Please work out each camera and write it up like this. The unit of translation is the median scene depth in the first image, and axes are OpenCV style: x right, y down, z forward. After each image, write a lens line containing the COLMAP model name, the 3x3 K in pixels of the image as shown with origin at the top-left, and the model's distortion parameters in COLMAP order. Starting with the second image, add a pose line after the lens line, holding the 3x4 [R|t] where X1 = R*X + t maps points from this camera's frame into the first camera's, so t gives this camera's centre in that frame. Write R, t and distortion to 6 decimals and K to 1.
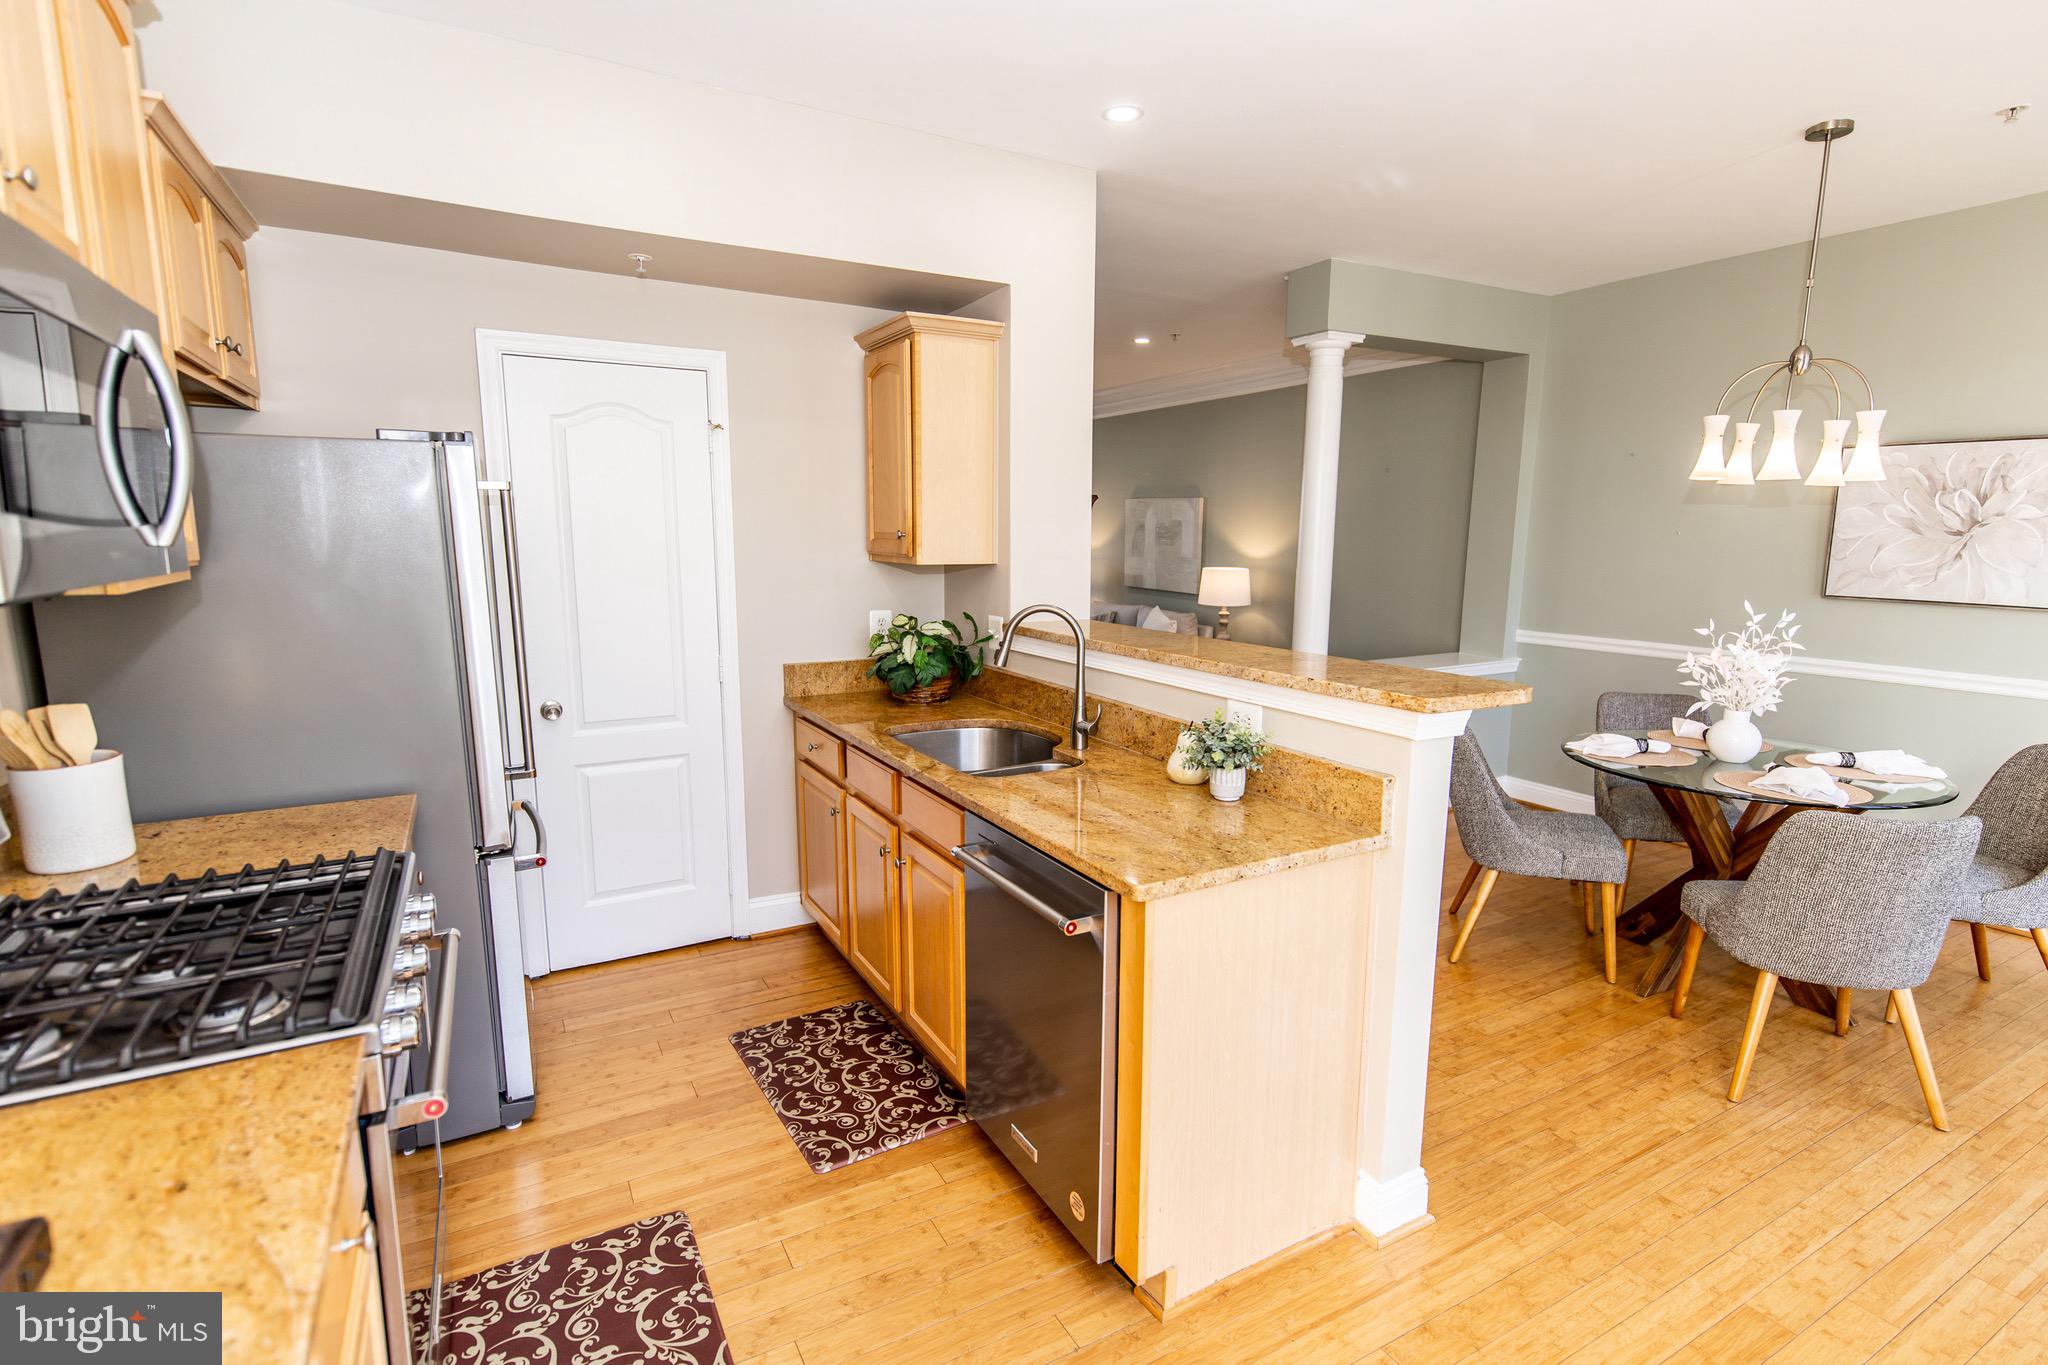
lens RADIAL K [[982.0, 0, 1026.1], [0, 982.0, 688.1], [0, 0, 1]] dist [0.000456, 0.000790]
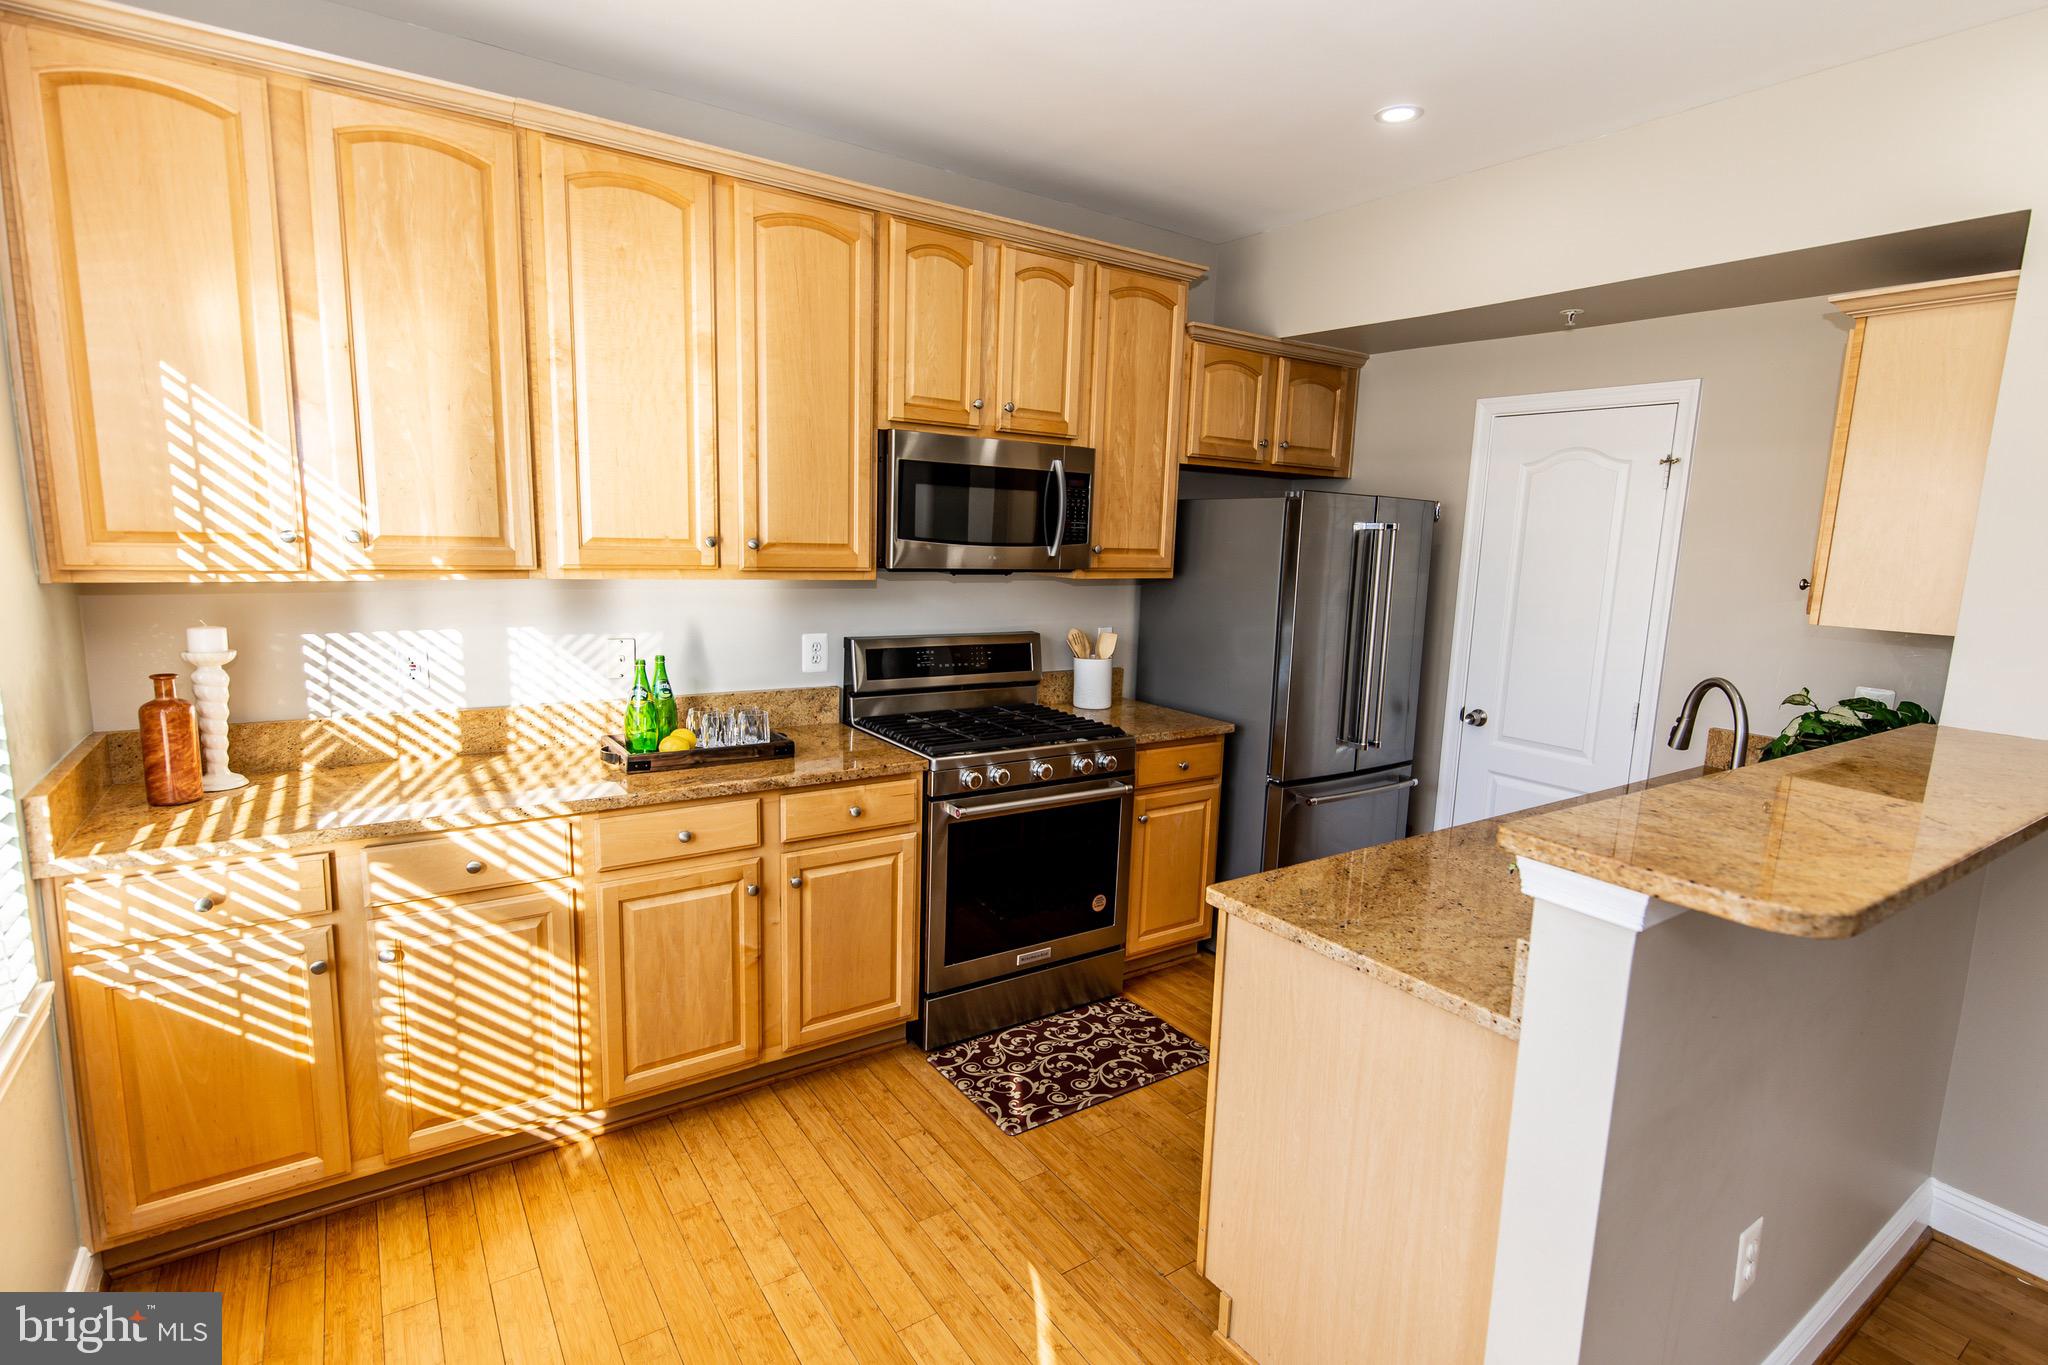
lens RADIAL K [[982.0, 0, 1023.3], [0, 982.0, 681.2], [0, 0, 1]] dist [0.000456, 0.000790]
pose [[0.090476, 0.147295, -0.984946, 0.592617], [-0.190567, 0.973288, 0.128046, -0.064056], [0.977496, 0.176113, 0.116129, 0.327588]]
